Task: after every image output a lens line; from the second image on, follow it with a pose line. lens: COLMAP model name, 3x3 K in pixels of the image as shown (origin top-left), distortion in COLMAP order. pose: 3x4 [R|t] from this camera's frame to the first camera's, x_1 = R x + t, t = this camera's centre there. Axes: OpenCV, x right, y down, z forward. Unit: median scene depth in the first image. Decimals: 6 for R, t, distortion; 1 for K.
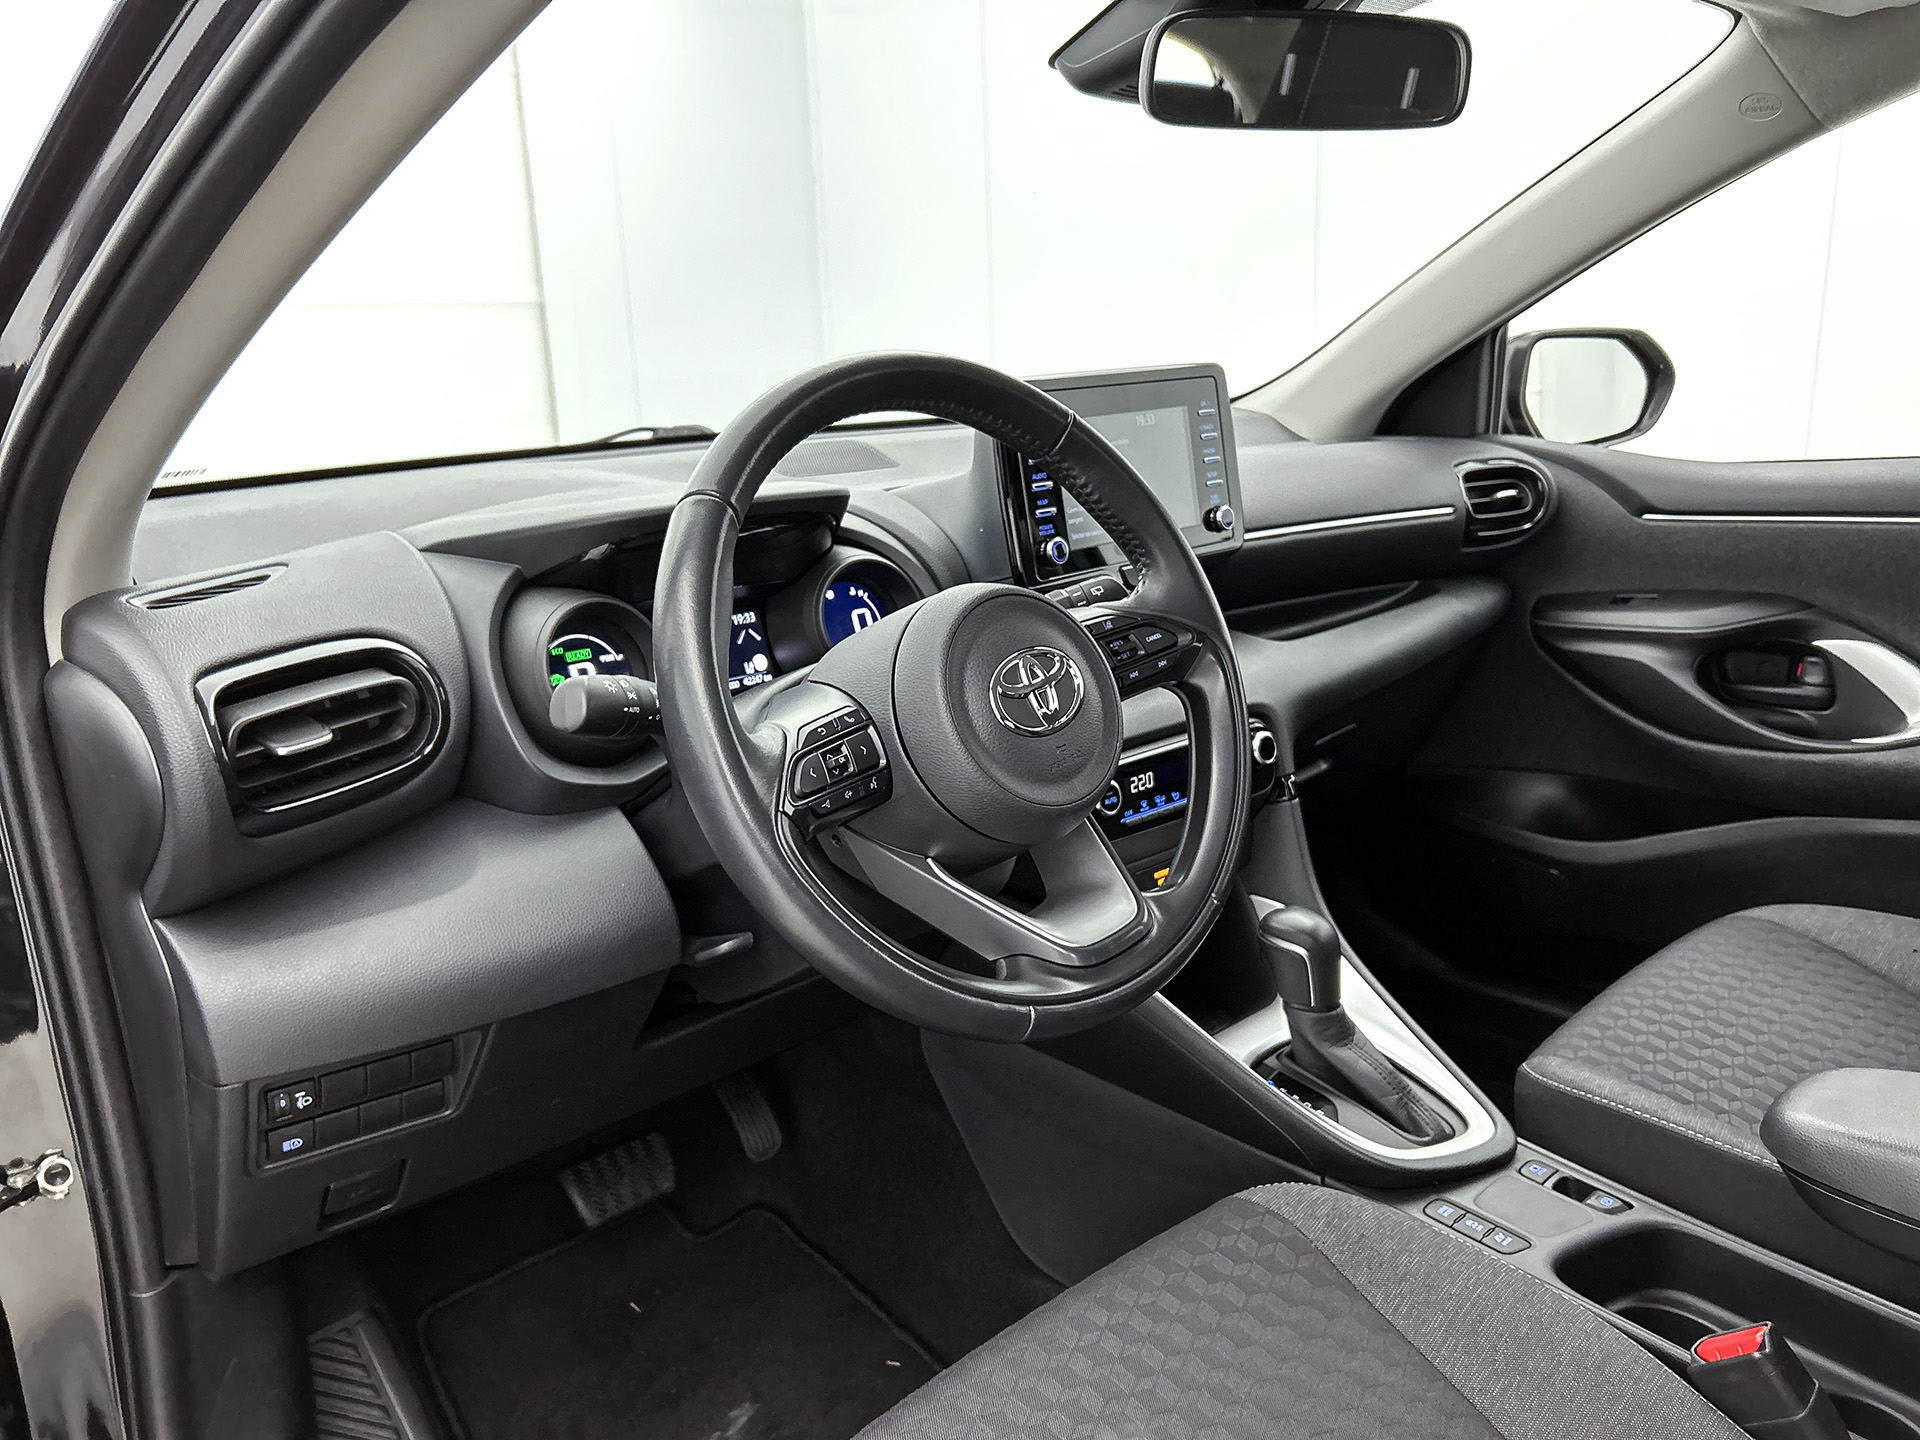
lens RADIAL K [[1367.8, 0, 960.0], [0, 1367.8, 720.0], [0, 0, 1]] dist [0.052621, -0.000178]
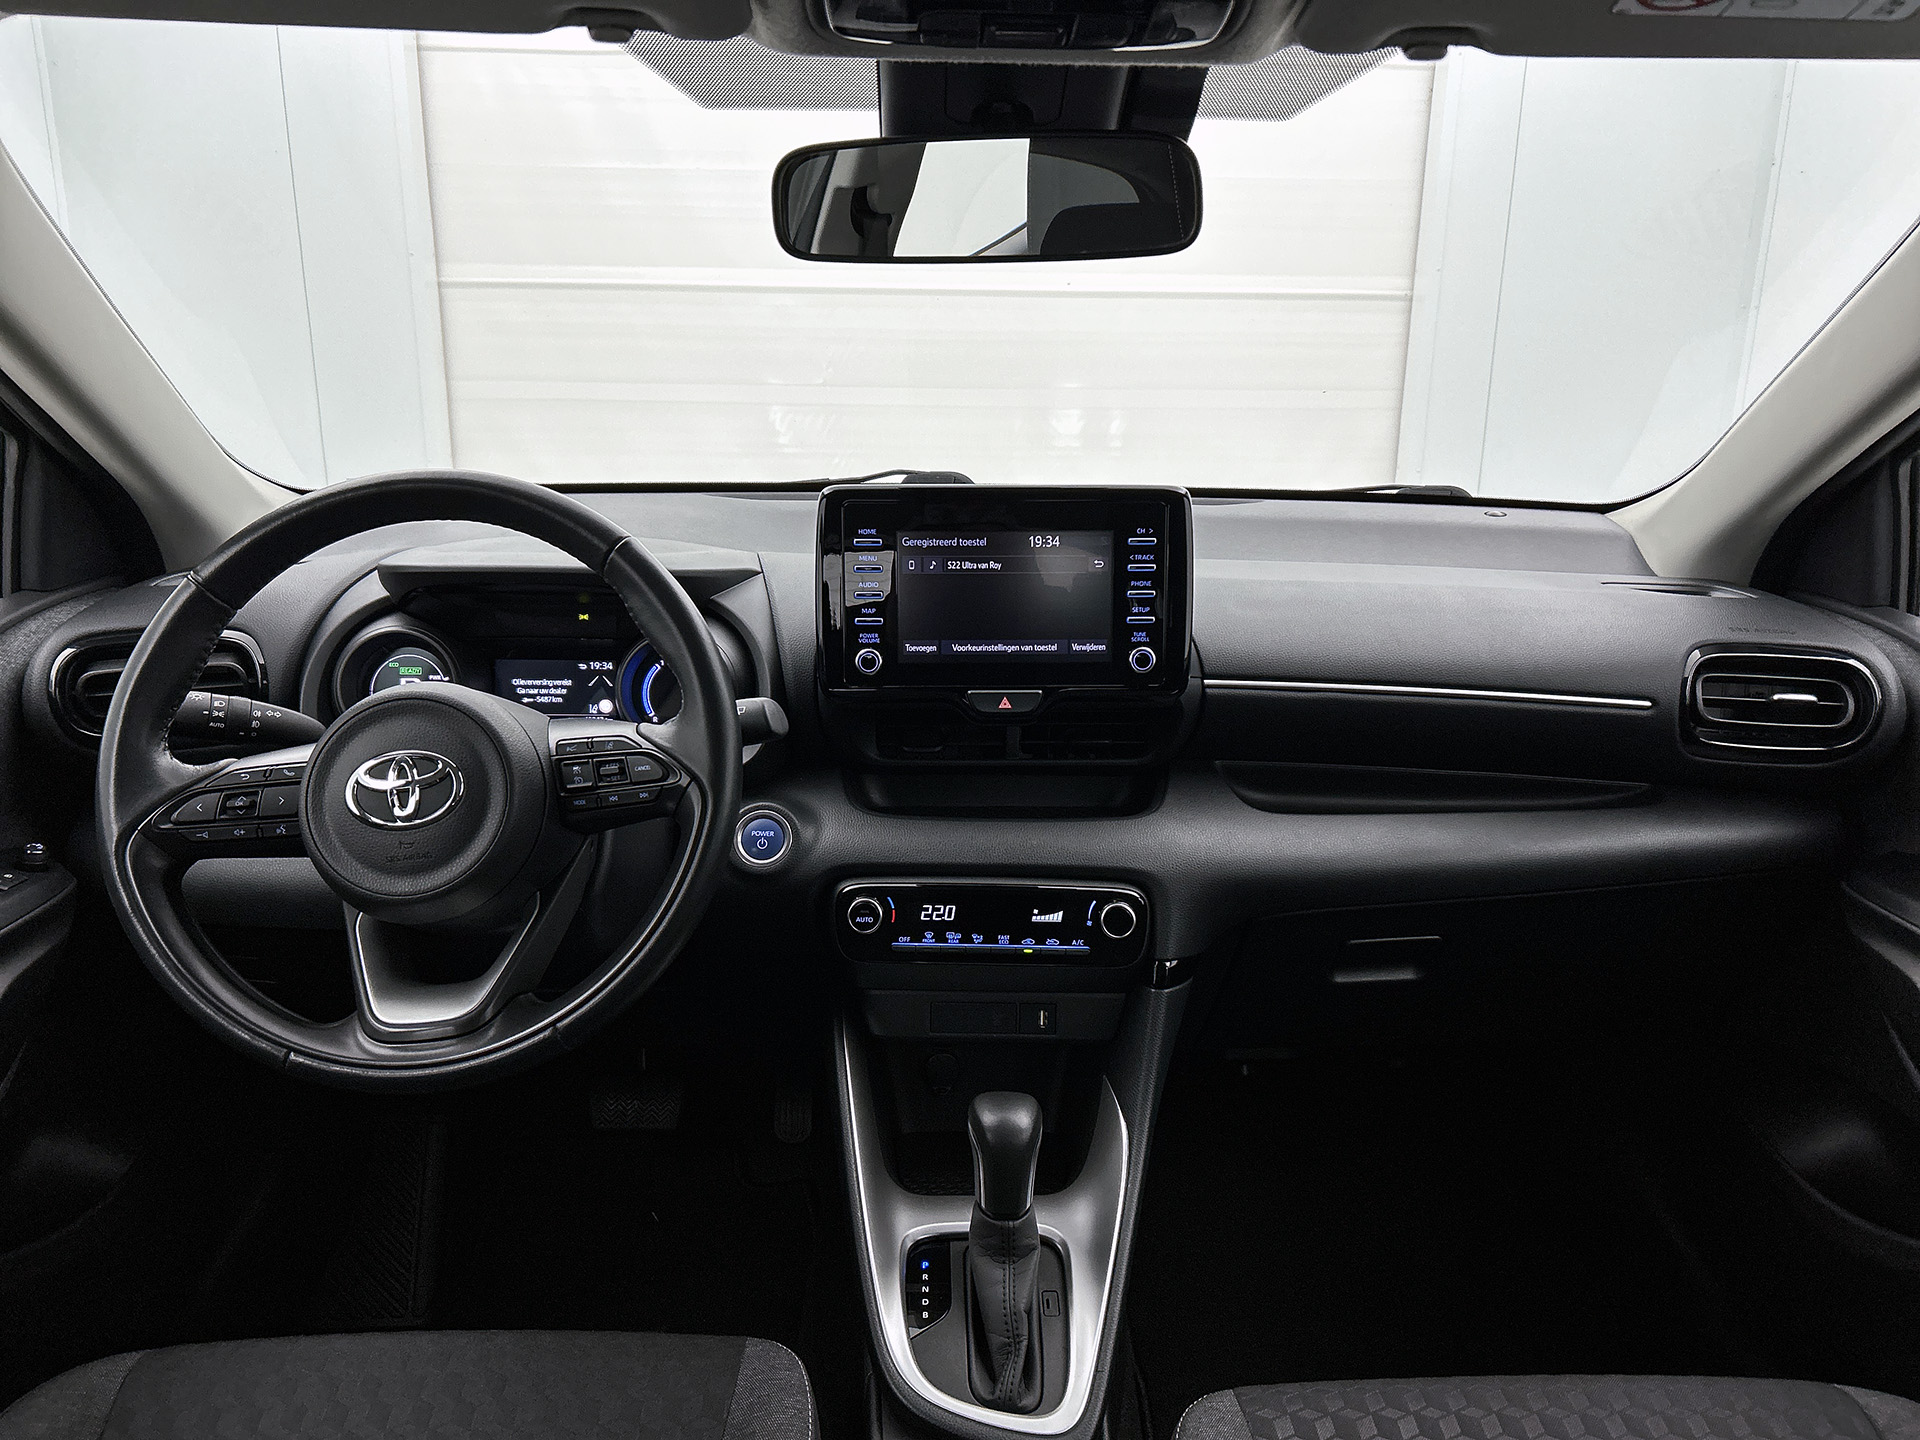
lens RADIAL K [[1367.8, 0, 960.0], [0, 1367.8, 720.0], [0, 0, 1]] dist [0.052621, -0.000178]
pose [[0.748314, 0.222015, -0.625089, 0.773252], [-0.207875, 0.973348, 0.096853, -0.196920], [0.629932, 0.057464, 0.774521, 0.282192]]
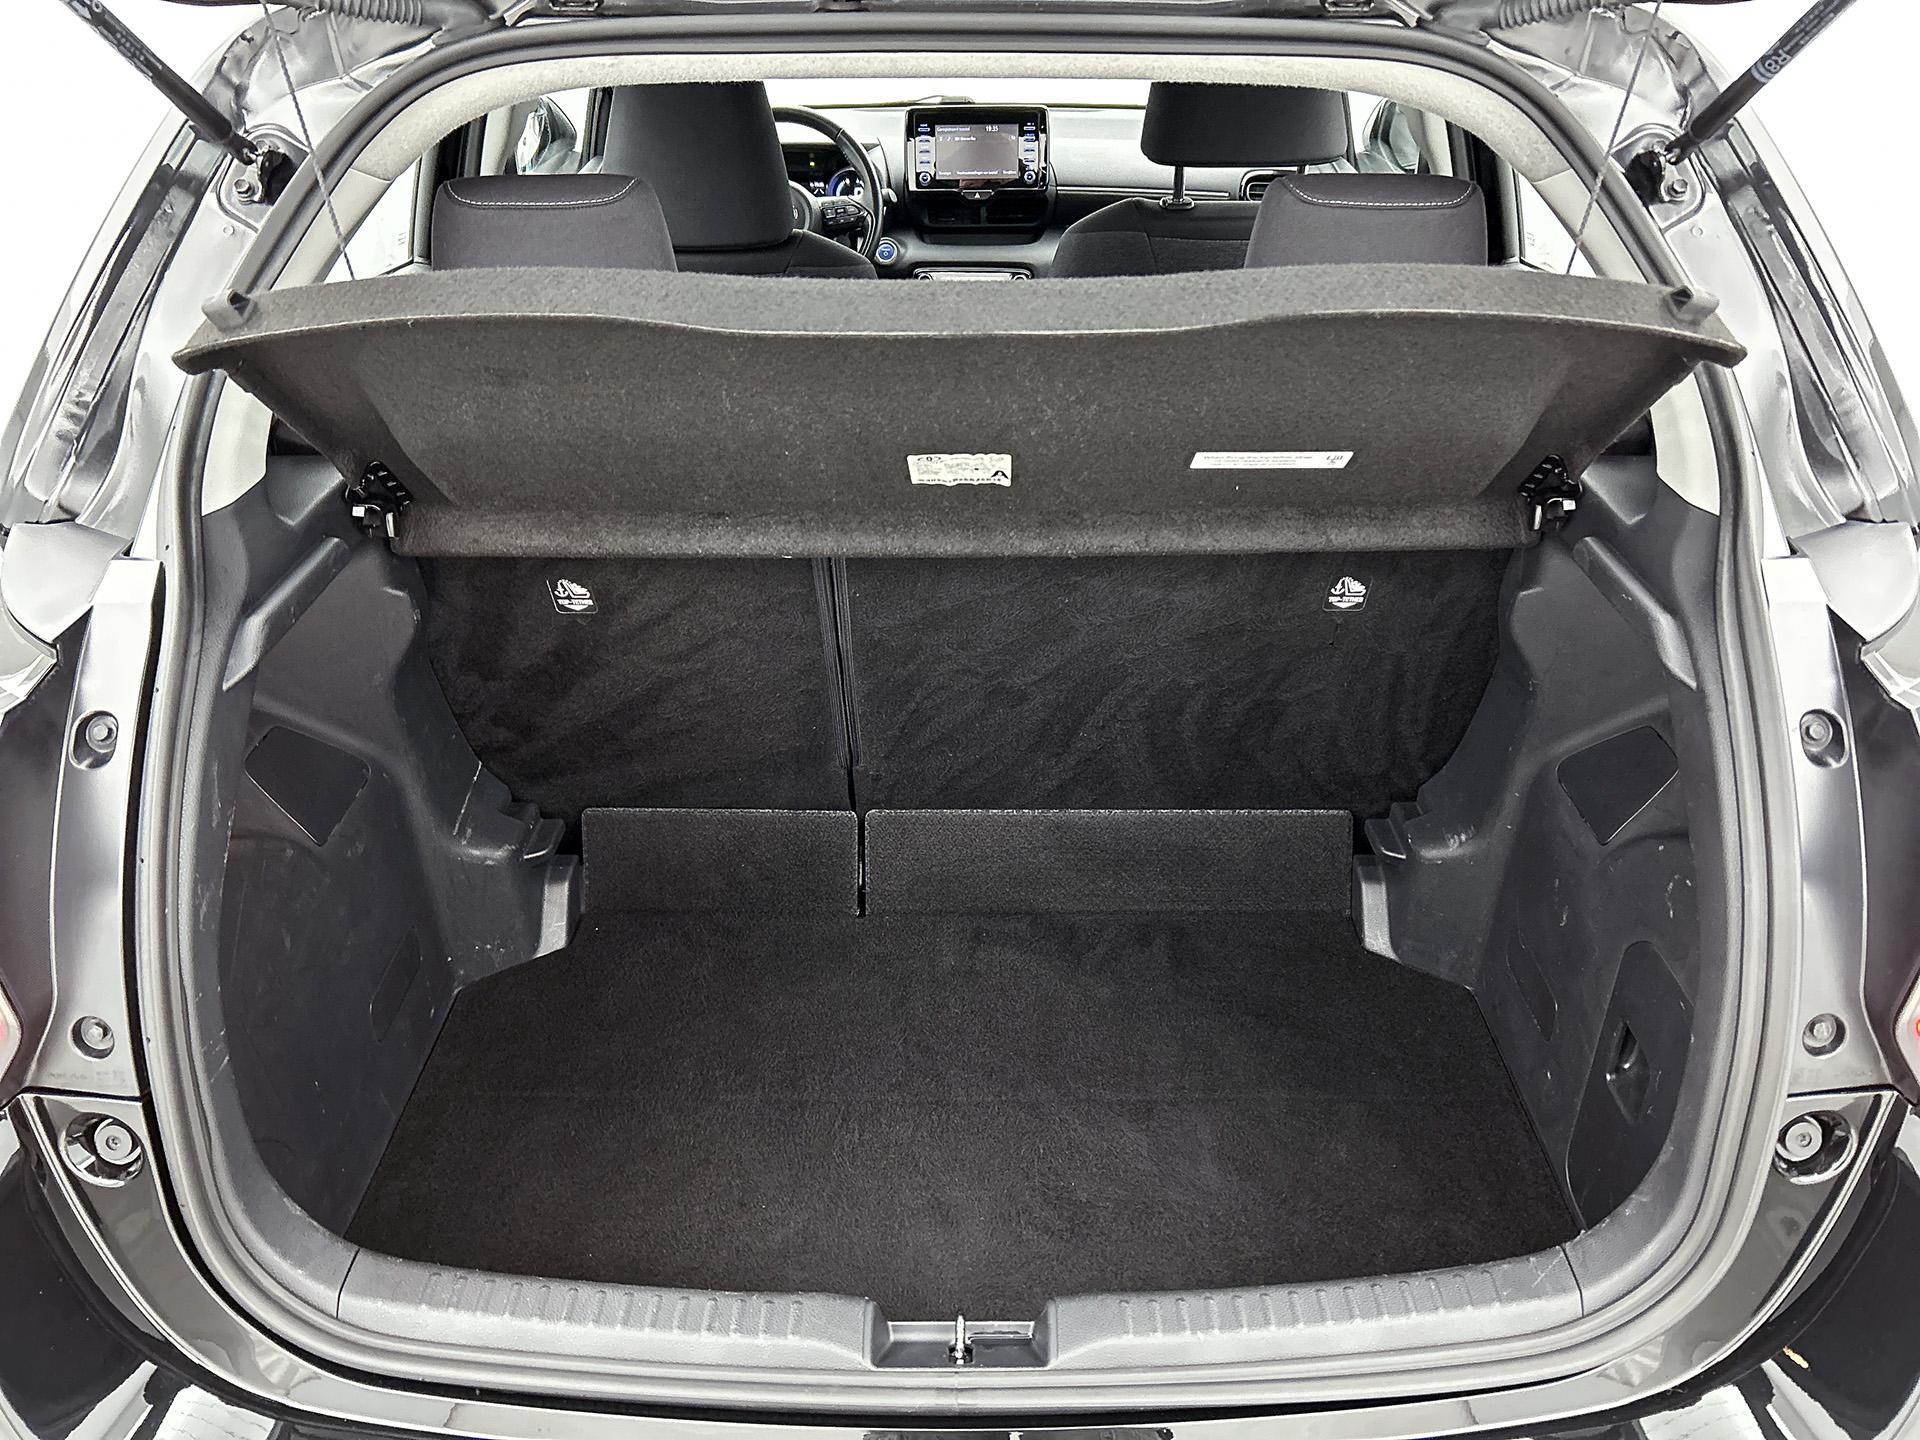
lens RADIAL K [[1367.8, 0, 960.0], [0, 1367.8, 720.0], [0, 0, 1]] dist [0.052621, -0.000178]
pose [[0.716859, 0.387524, -0.579602, 2.110511], [-0.201817, 0.911051, 0.359521, -0.144830], [0.667370, -0.140752, 0.731304, -1.063277]]
